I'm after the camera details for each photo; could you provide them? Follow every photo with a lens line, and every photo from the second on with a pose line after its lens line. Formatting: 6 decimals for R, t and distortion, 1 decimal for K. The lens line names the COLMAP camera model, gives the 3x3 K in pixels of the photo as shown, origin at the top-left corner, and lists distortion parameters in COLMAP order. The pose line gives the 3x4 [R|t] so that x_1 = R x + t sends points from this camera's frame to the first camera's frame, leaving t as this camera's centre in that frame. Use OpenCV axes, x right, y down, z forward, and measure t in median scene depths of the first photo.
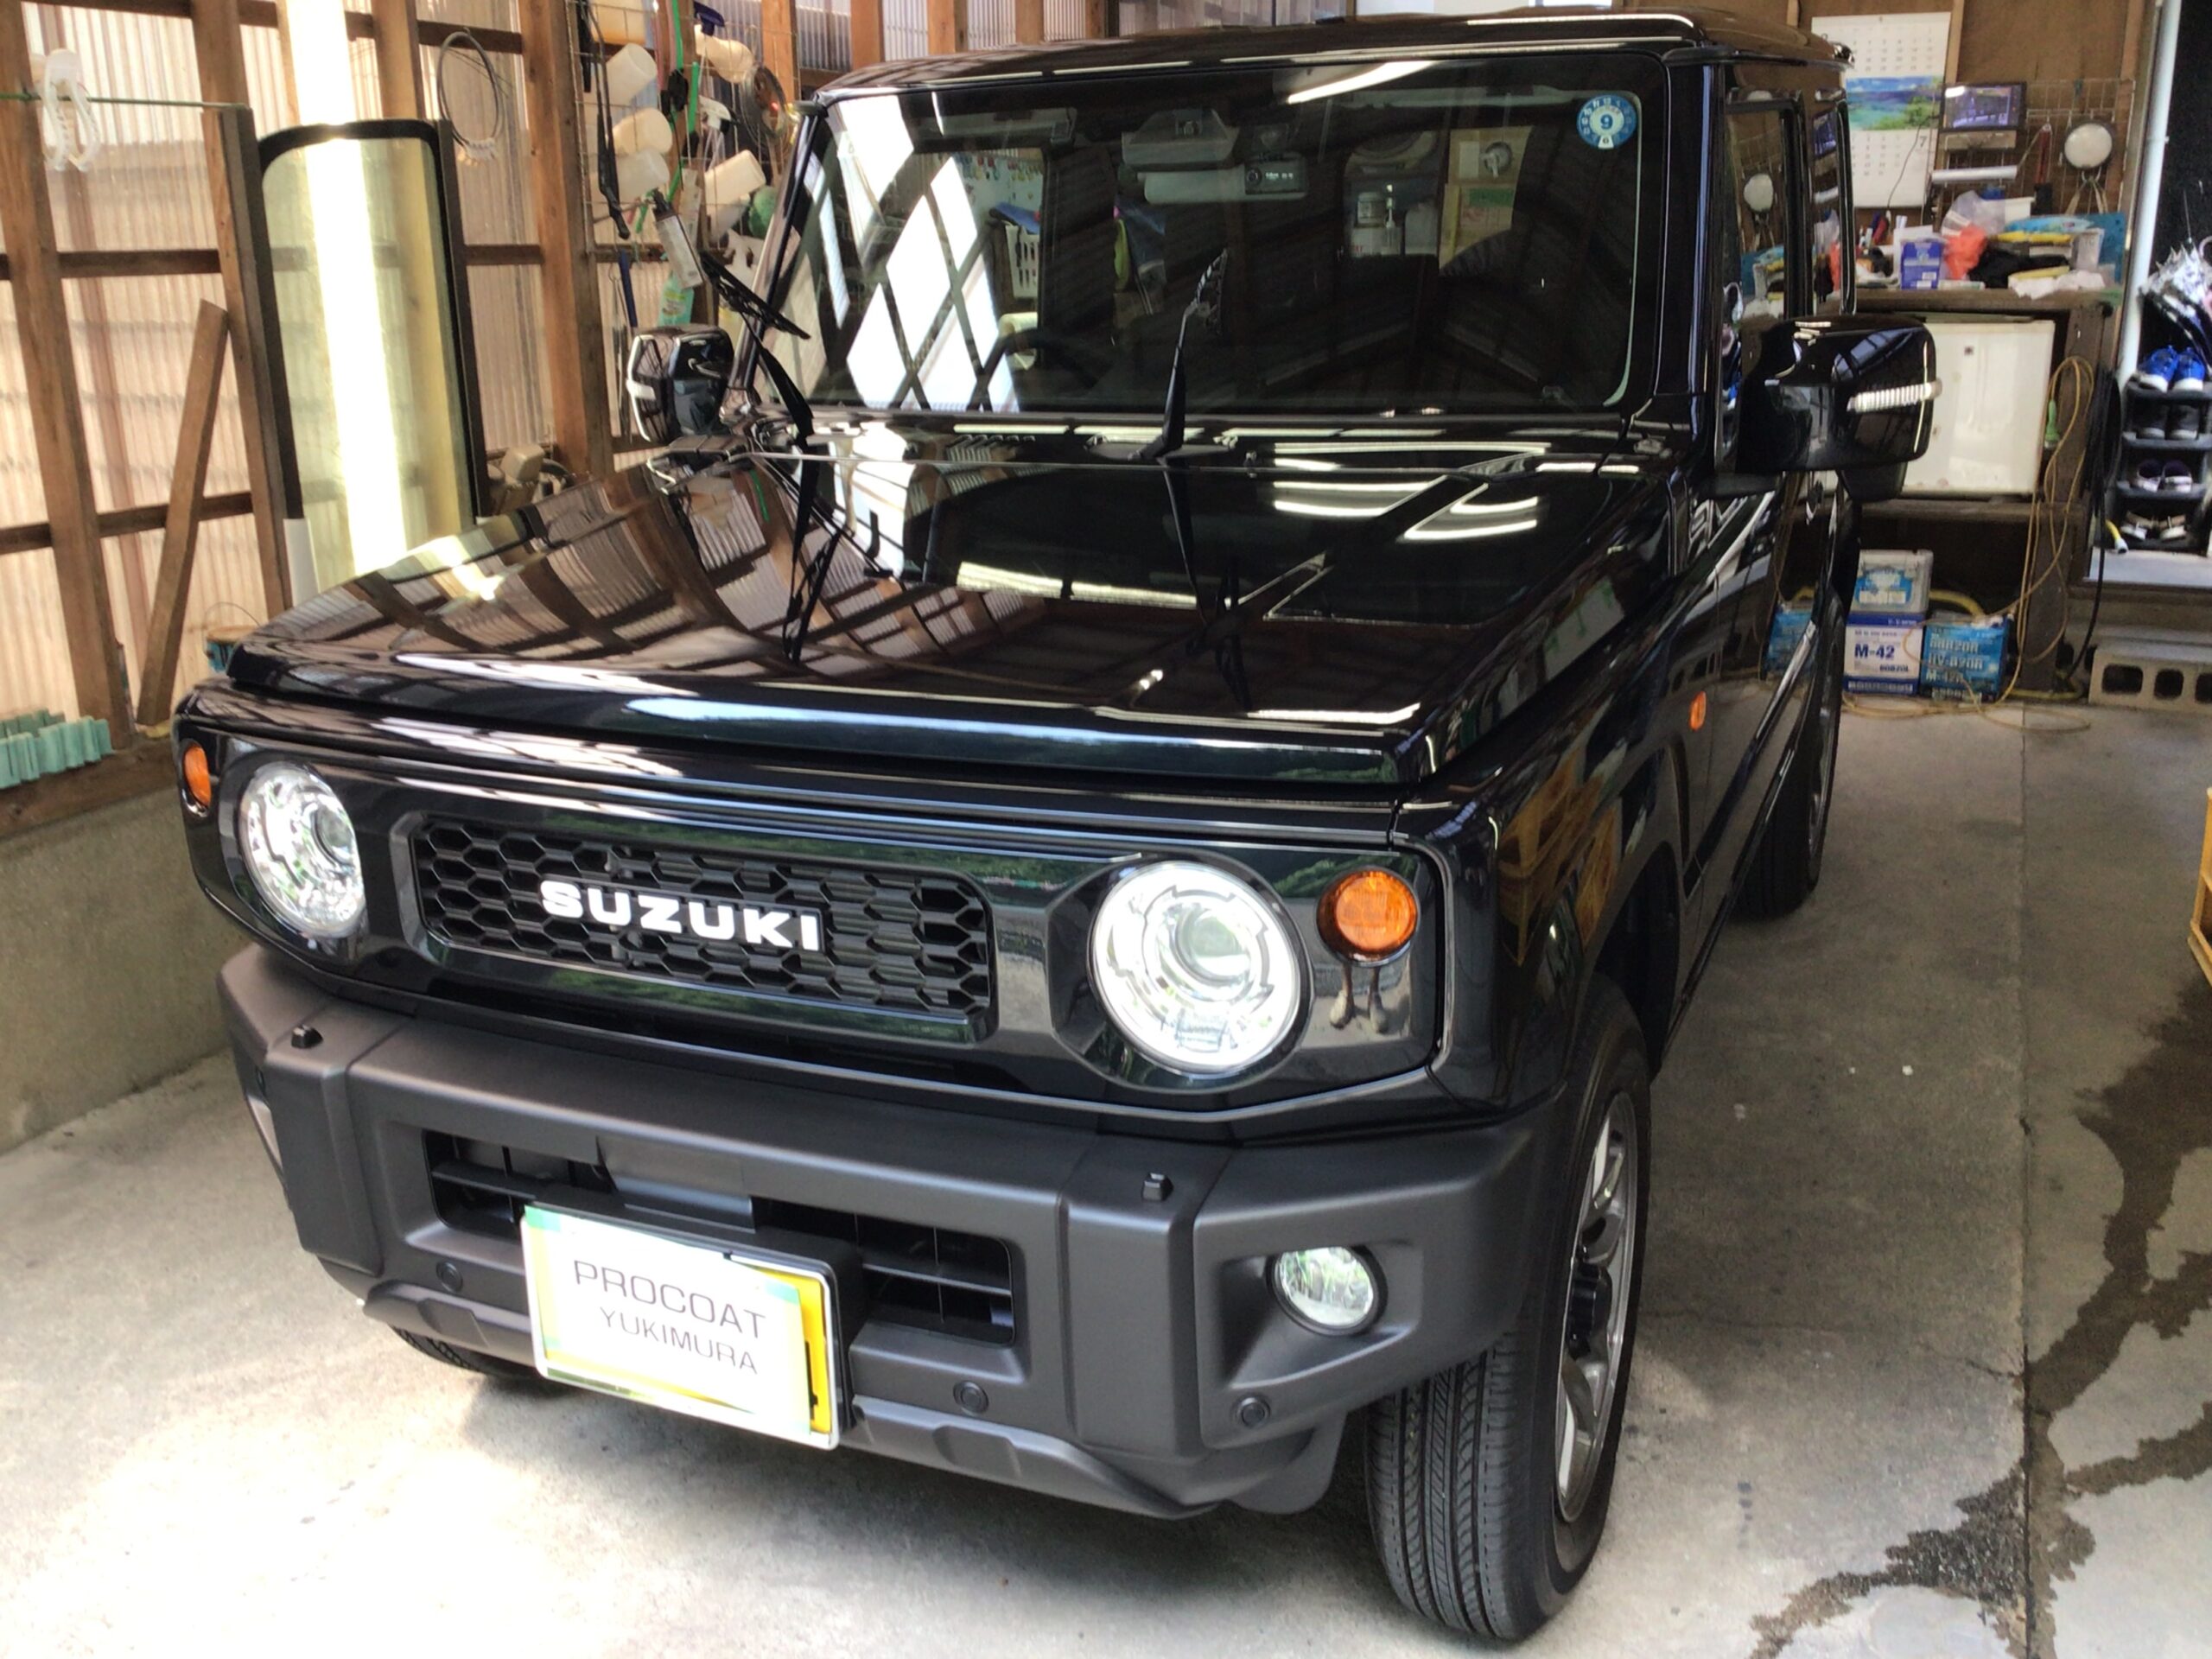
lens RADIAL K [[1972.8, 0, 1102.9], [0, 1972.8, 827.5], [0, 0, 1]] dist [0.042373, -0.084692]
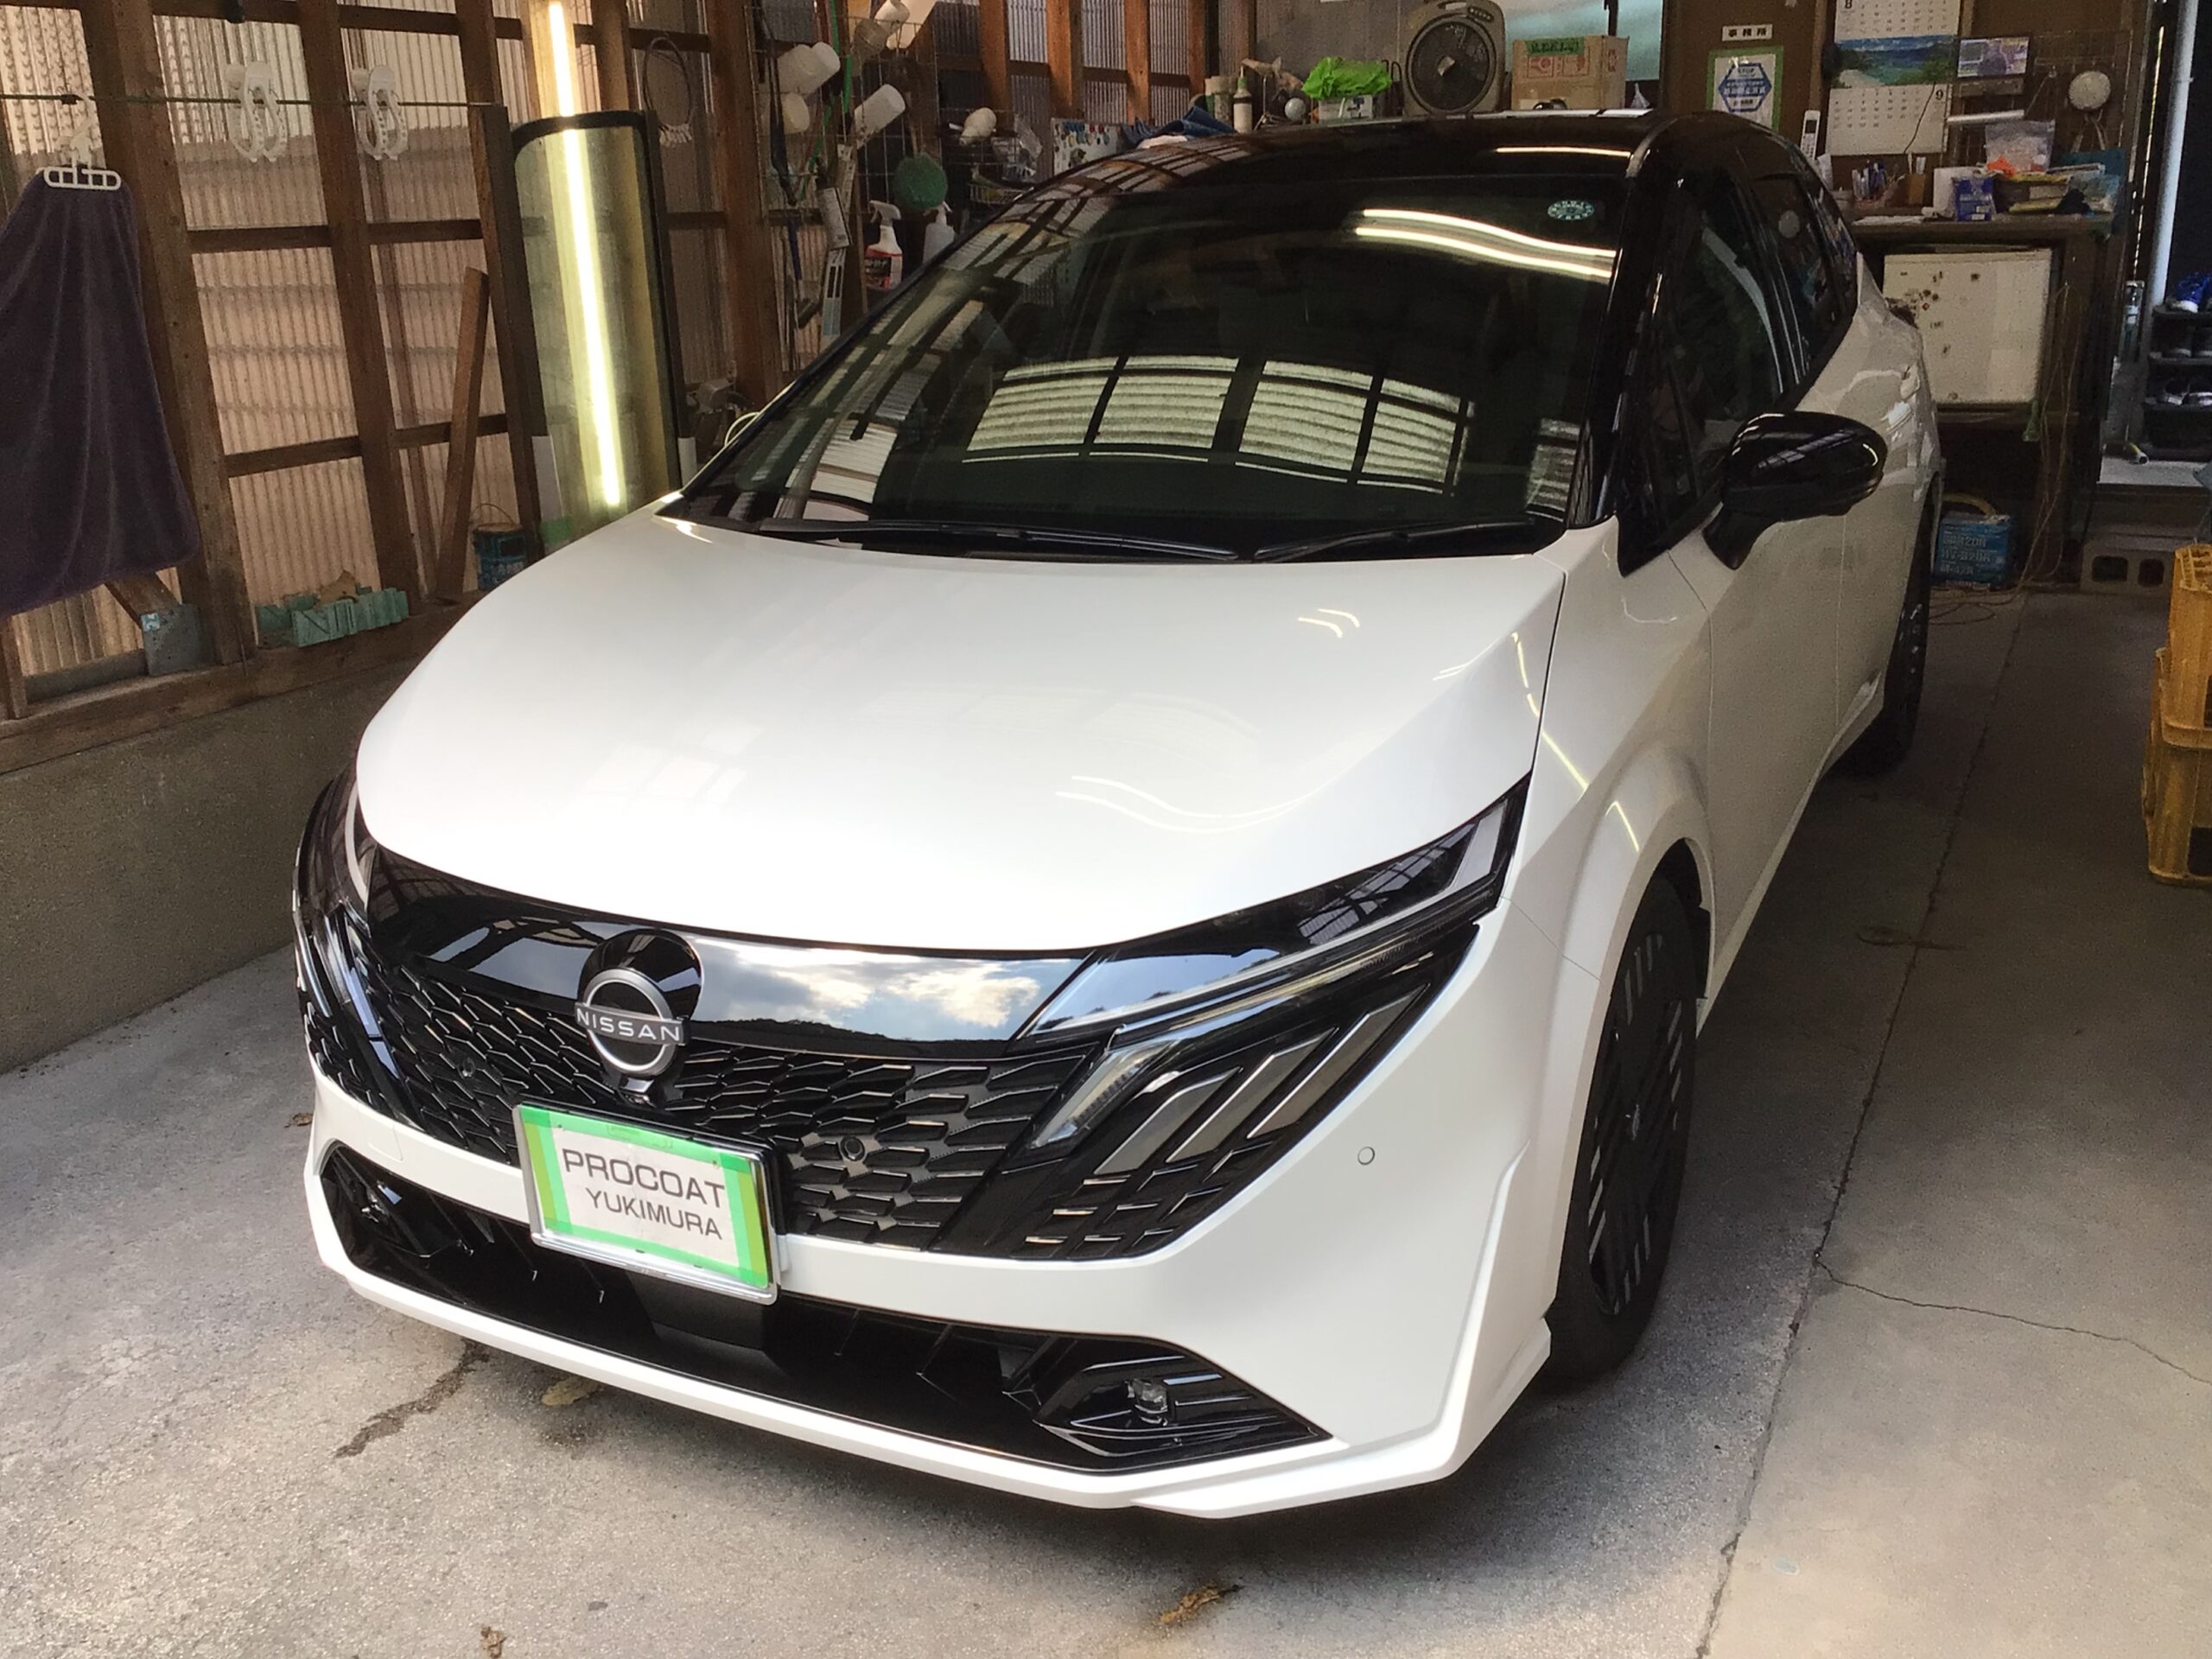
lens RADIAL K [[1972.8, 0, 1103.0], [0, 1972.8, 814.6], [0, 0, 1]] dist [0.042373, -0.084692]
pose [[0.997854, -0.003762, -0.065365, 0.022168], [0.004617, 0.999906, 0.012935, 0.056206], [0.065310, -0.013209, 0.997778, -0.184584]]
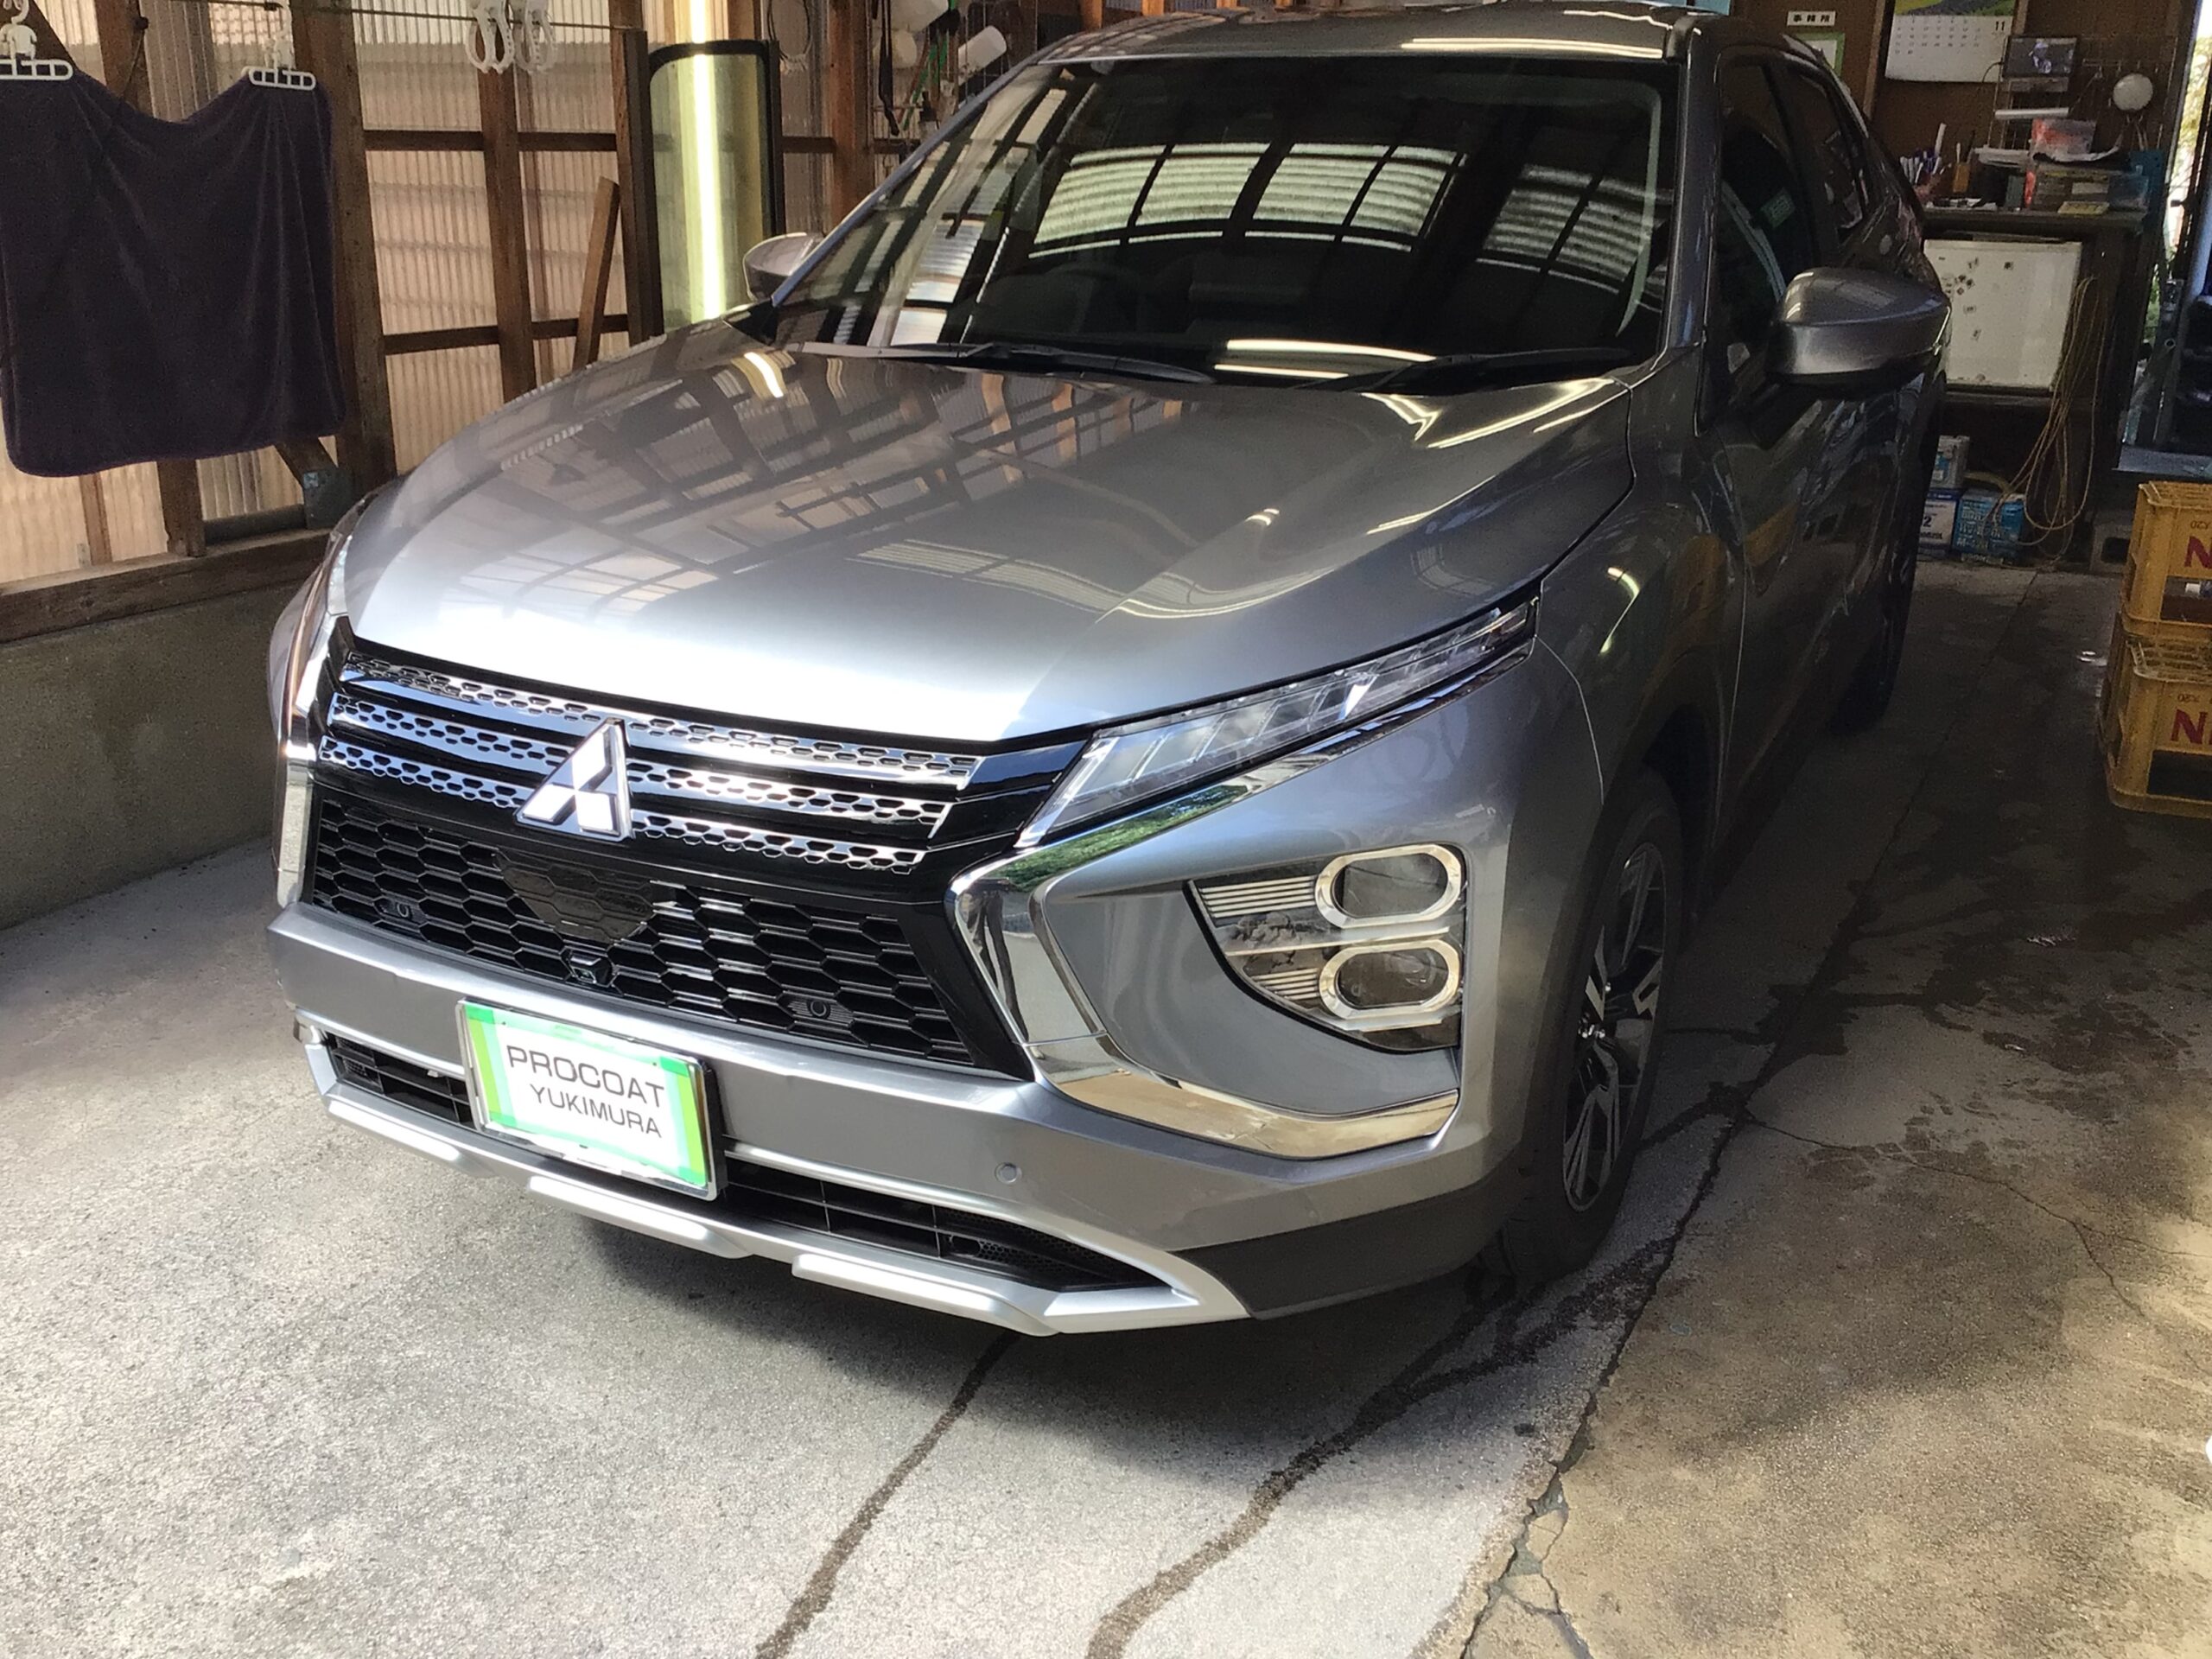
lens RADIAL K [[1972.8, 0, 1101.3], [0, 1972.8, 809.7], [0, 0, 1]] dist [0.042373, -0.084692]
pose [[0.994373, 0.060428, -0.087013, 0.028588], [-0.057239, 0.997611, 0.038690, 0.081953], [0.089143, -0.033492, 0.995456, -0.280192]]
